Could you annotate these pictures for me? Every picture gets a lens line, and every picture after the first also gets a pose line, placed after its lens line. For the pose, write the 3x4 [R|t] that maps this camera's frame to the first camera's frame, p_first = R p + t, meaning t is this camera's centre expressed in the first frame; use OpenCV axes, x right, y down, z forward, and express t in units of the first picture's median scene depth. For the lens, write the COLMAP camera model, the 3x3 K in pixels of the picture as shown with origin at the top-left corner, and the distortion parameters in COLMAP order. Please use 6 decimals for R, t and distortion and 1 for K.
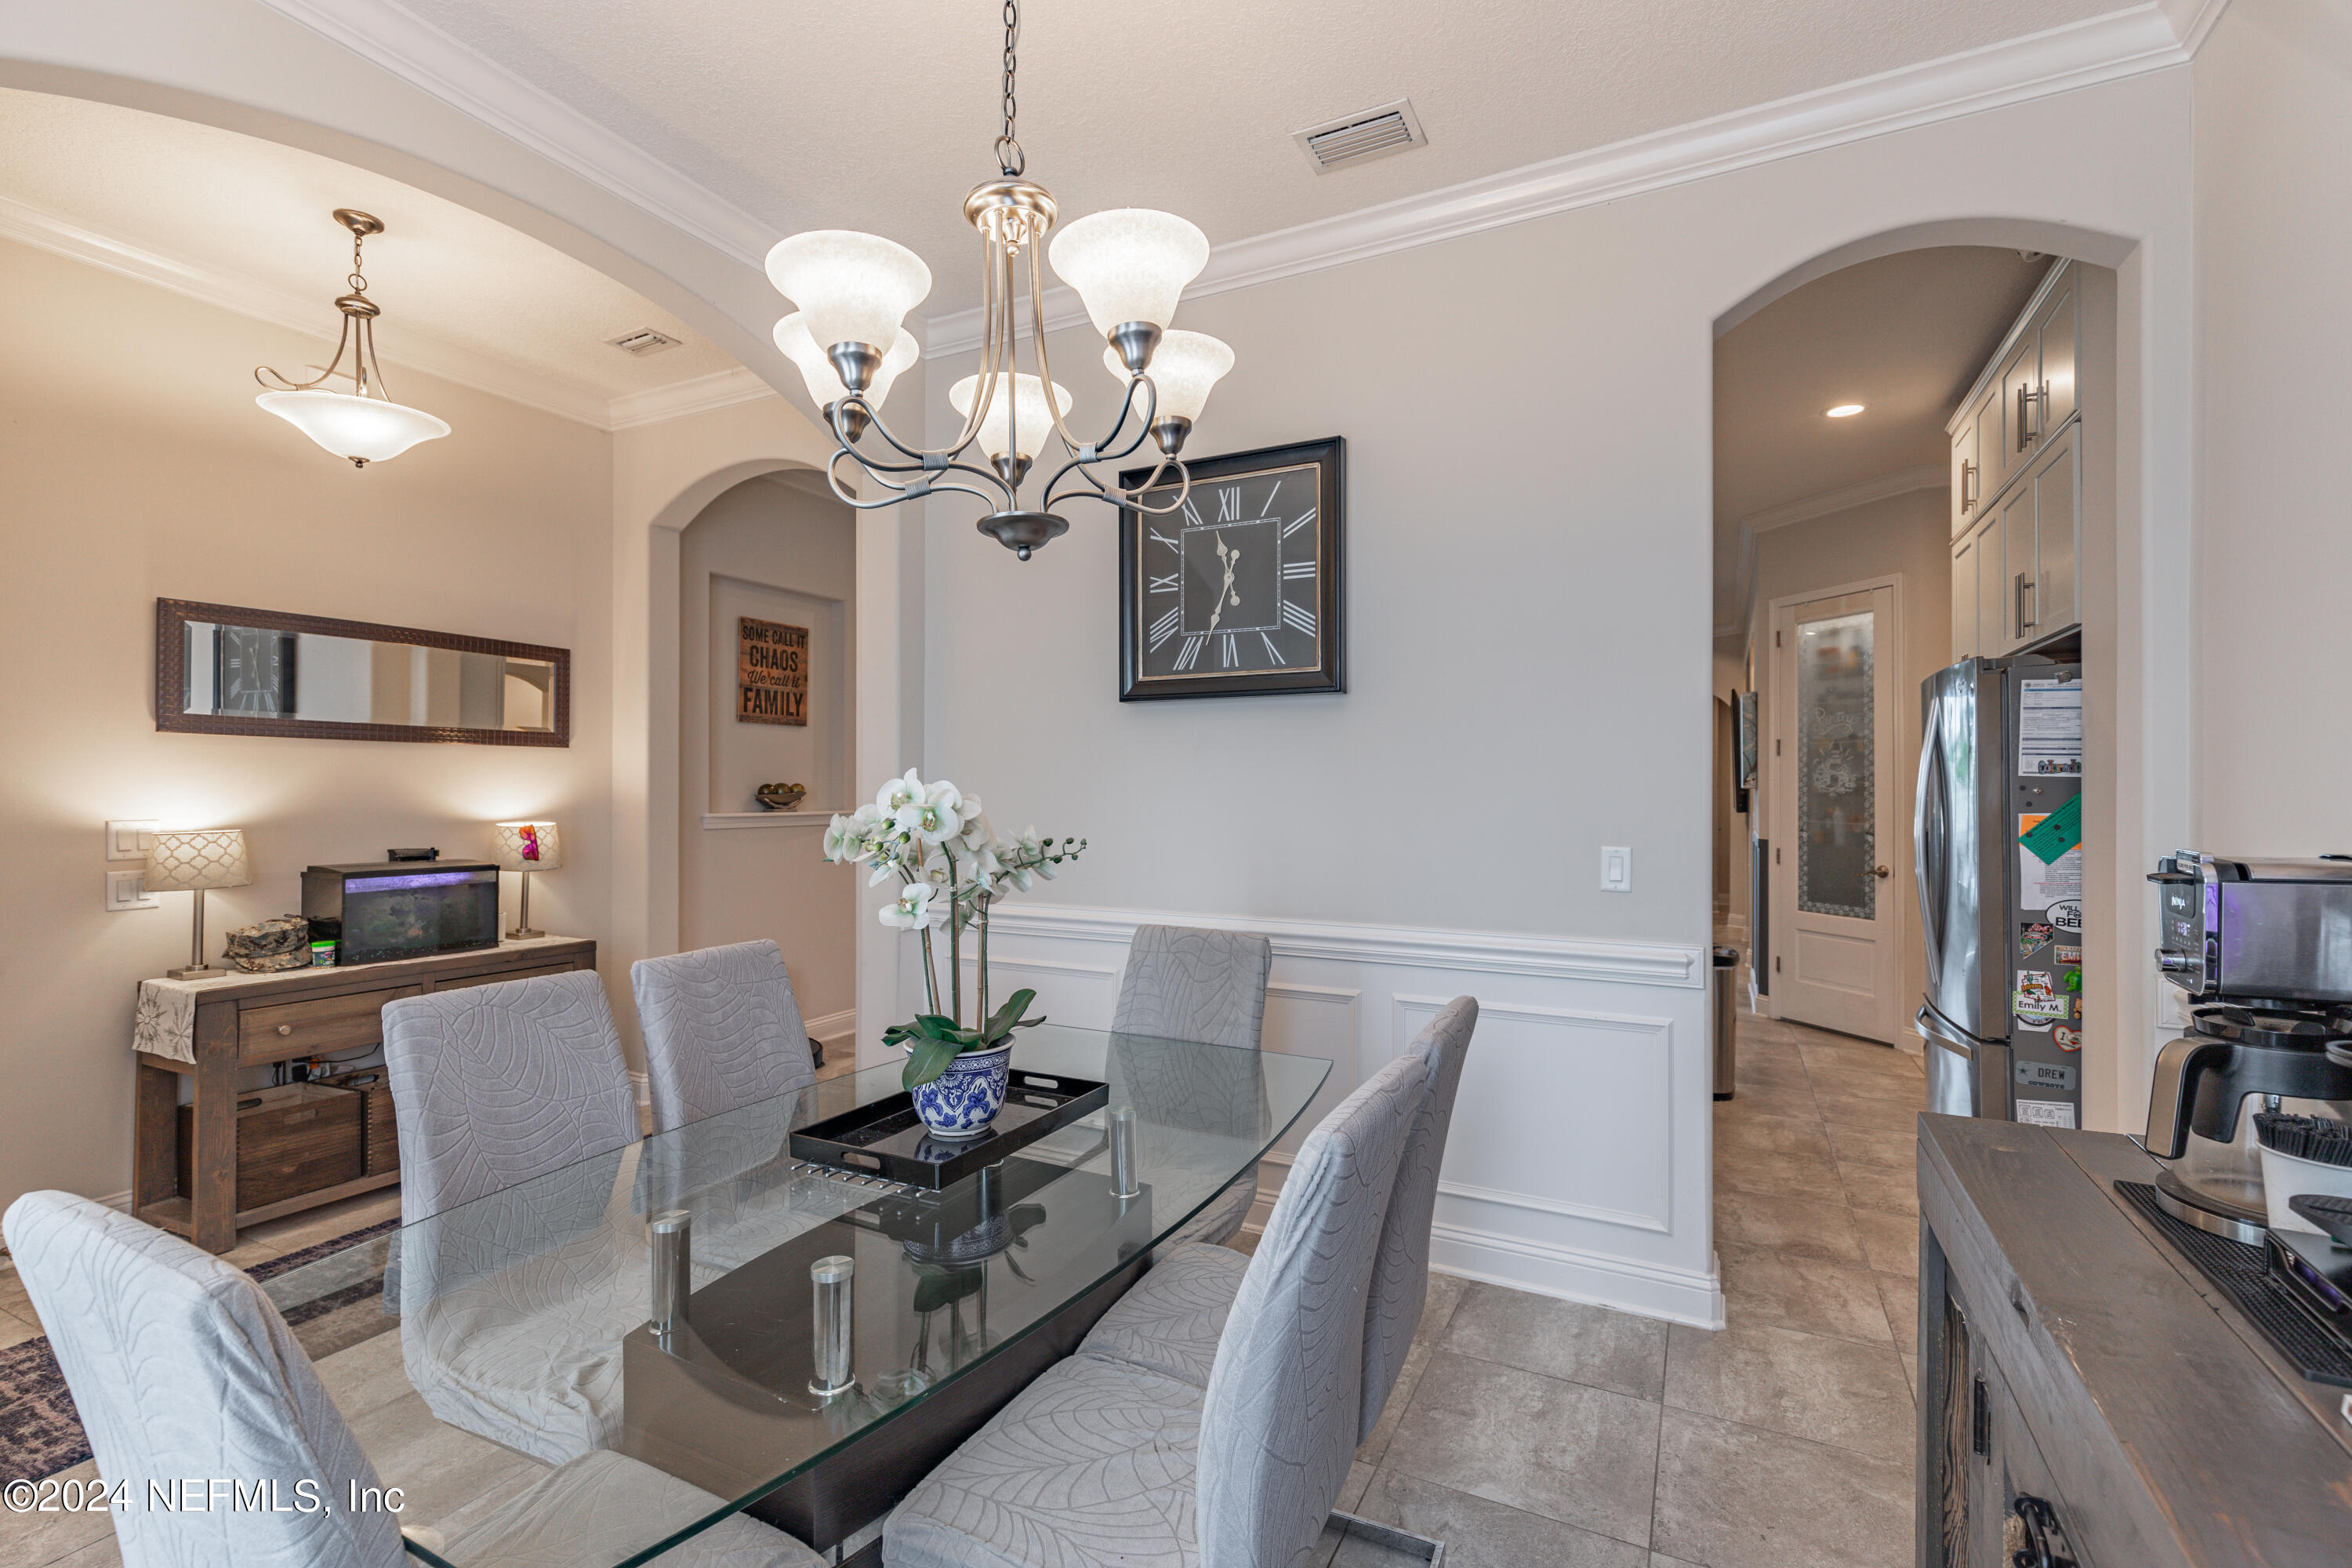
lens RADIAL K [[1058.8, 0, 1176.0], [0, 1058.8, 784.0], [0, 0, 1]] dist [0.005316, 0.000338]
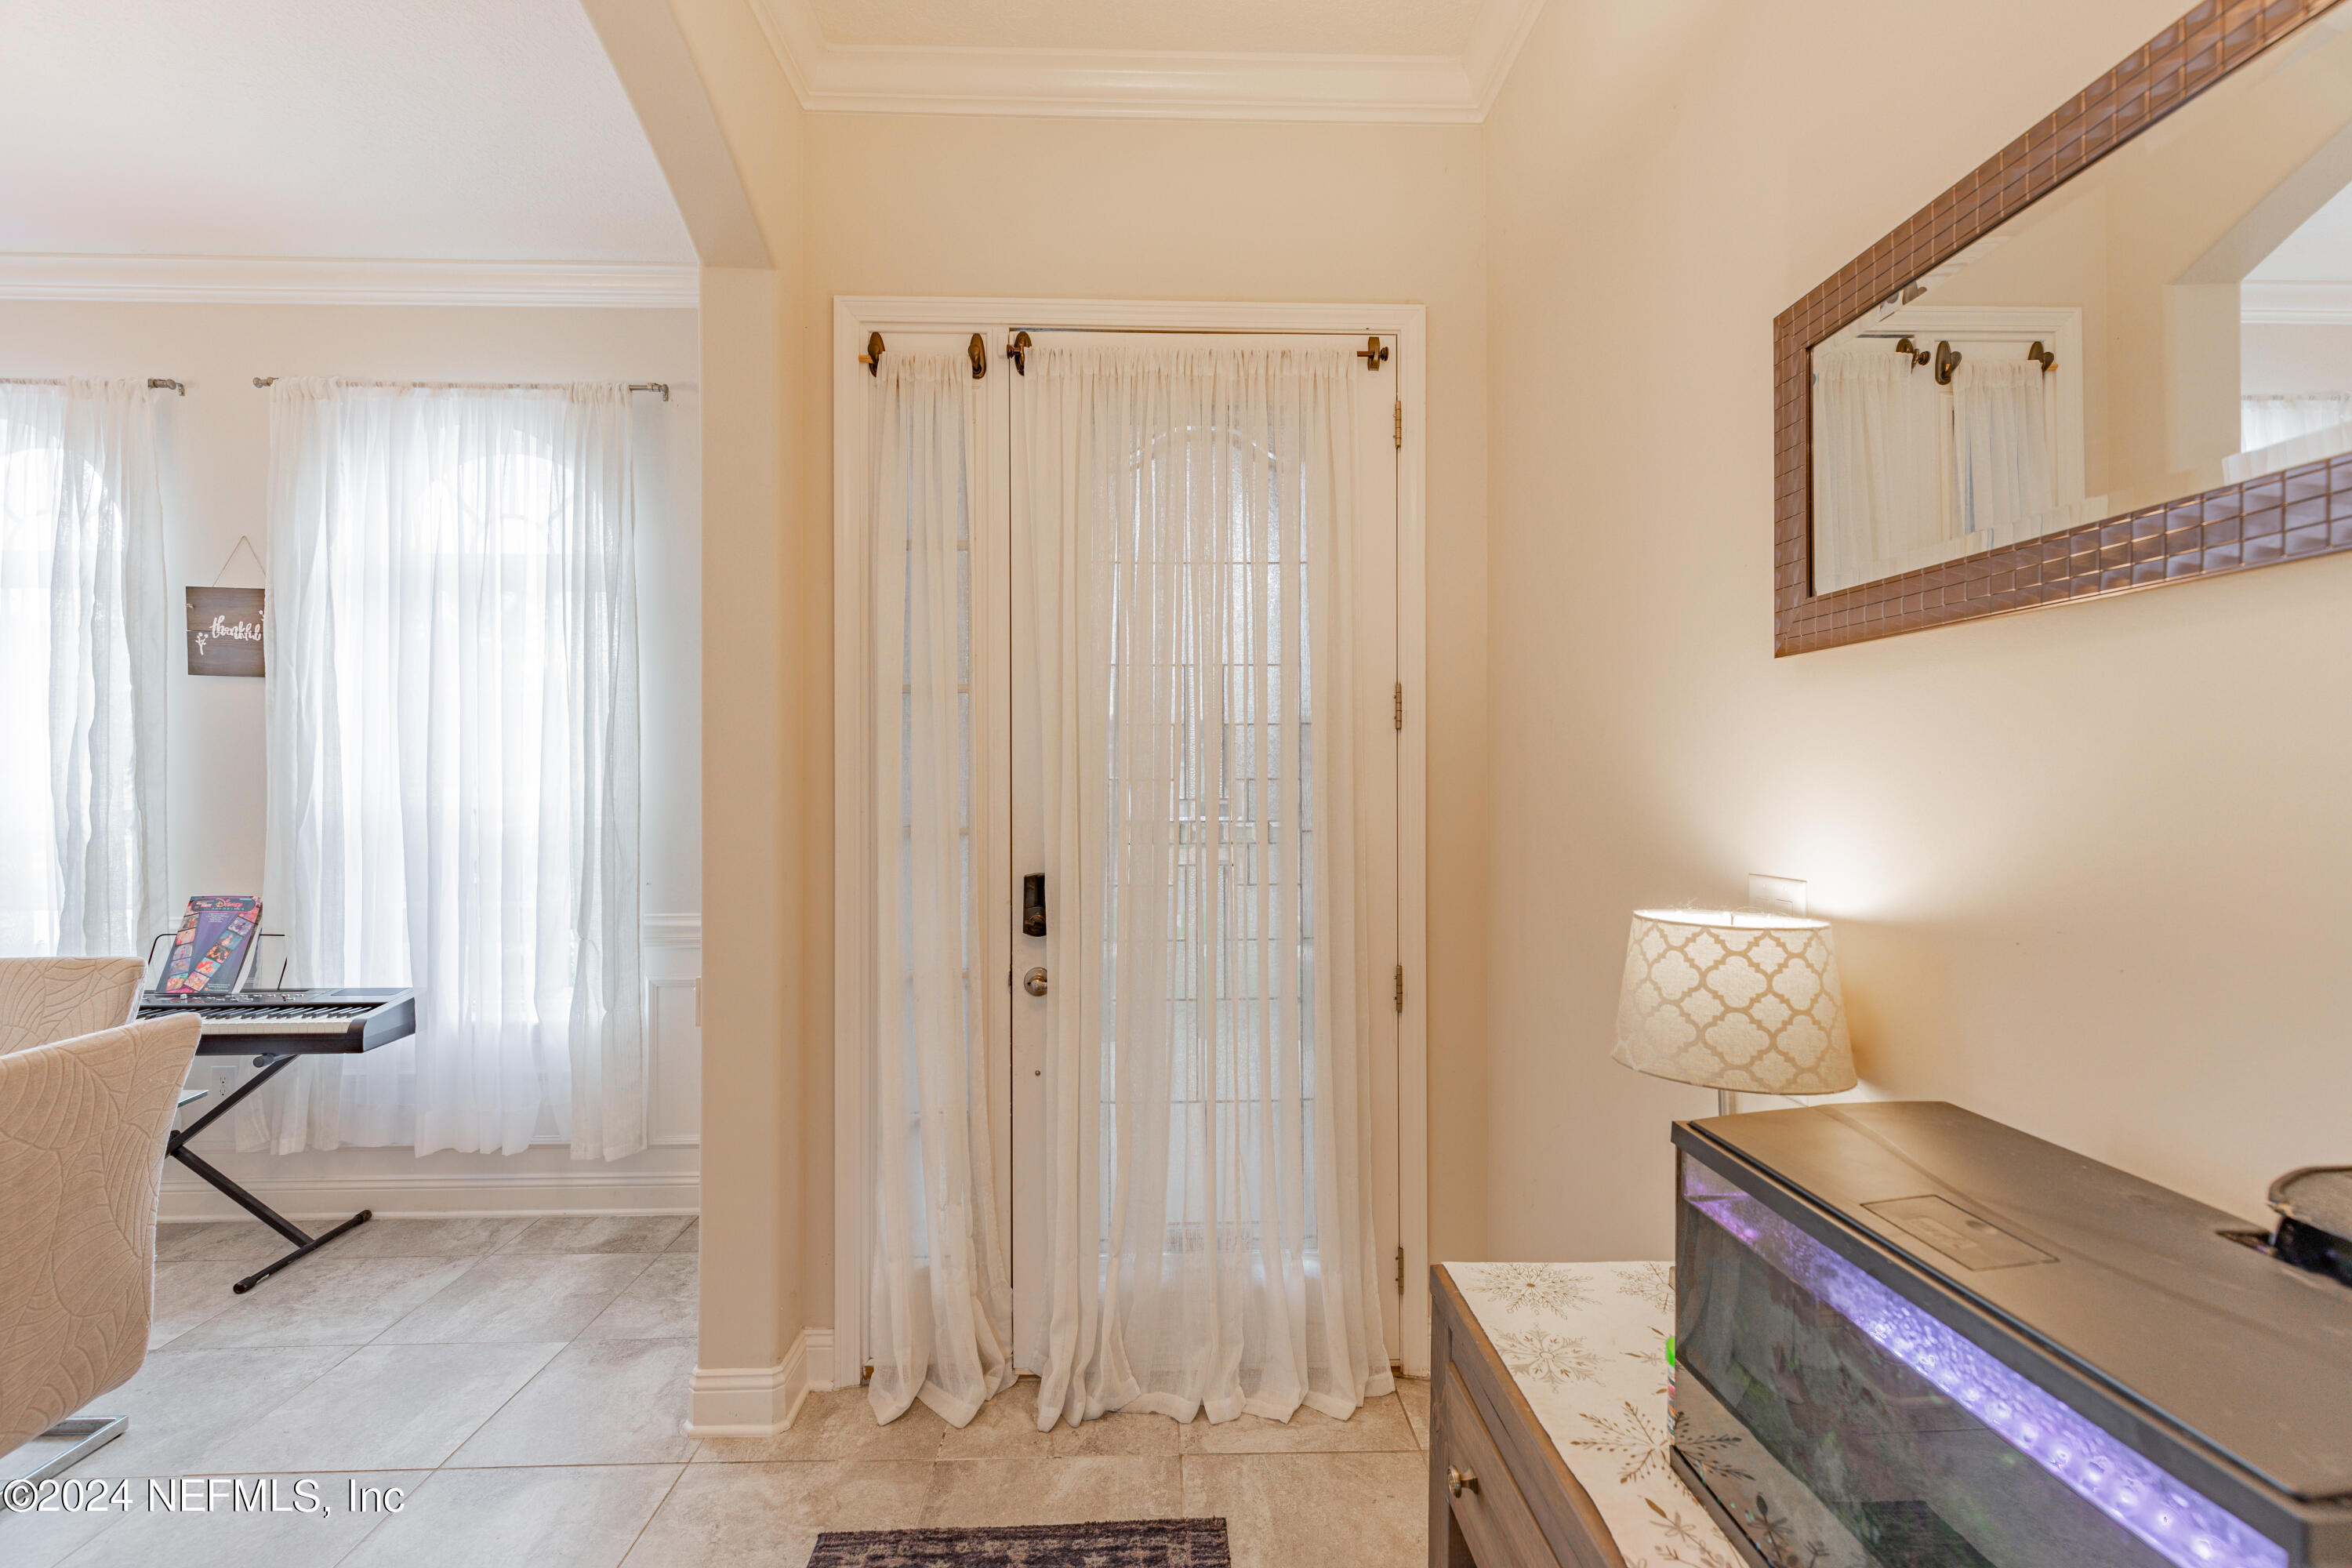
lens RADIAL K [[1056.7, 0, 1176.0], [0, 1056.7, 784.0], [0, 0, 1]] dist [0.004359, 0.000384]
pose [[-0.879007, -0.002557, -0.476802, -0.549828], [0.000237, 0.999983, -0.005798, 0.000525], [0.476809, -0.005209, -0.878992, 1.186703]]
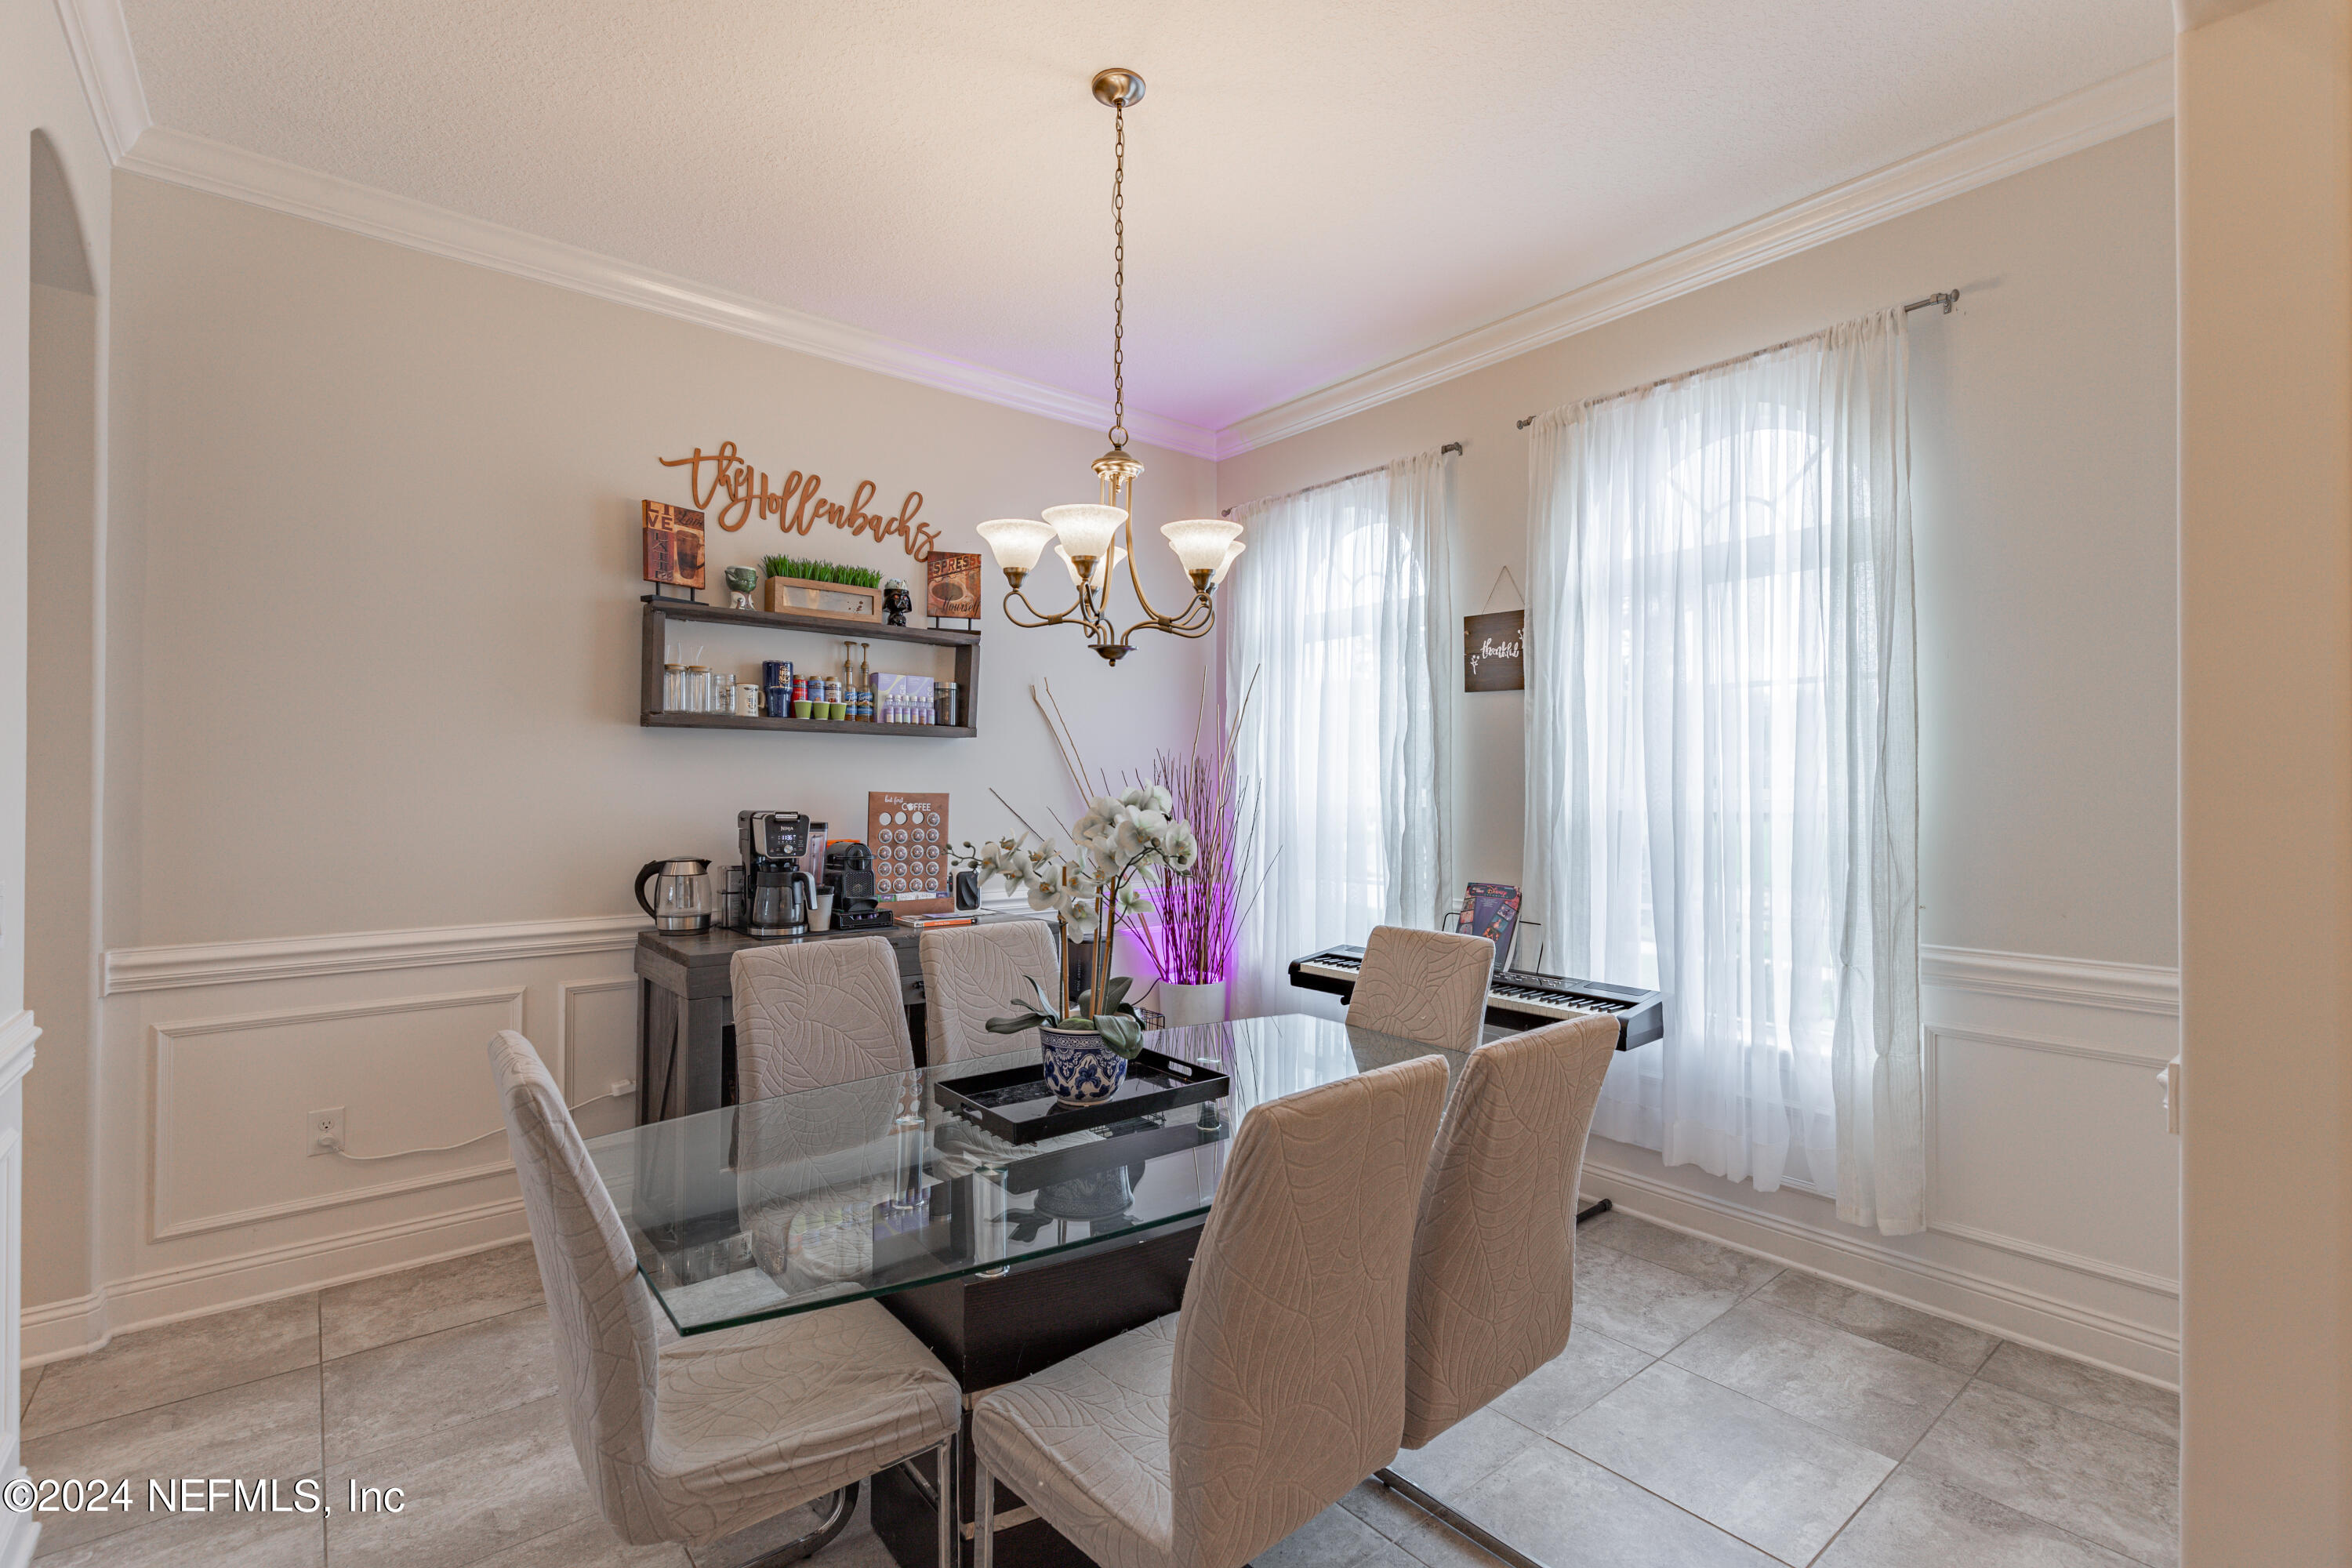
lens RADIAL K [[1058.8, 0, 1176.0], [0, 1058.8, 784.0], [0, 0, 1]] dist [0.005316, 0.000338]
pose [[-0.913733, -0.002611, 0.406306, -0.396075], [-0.005636, 0.999965, -0.006247, 0.001489], [-0.406275, -0.007998, -0.913716, 1.061943]]
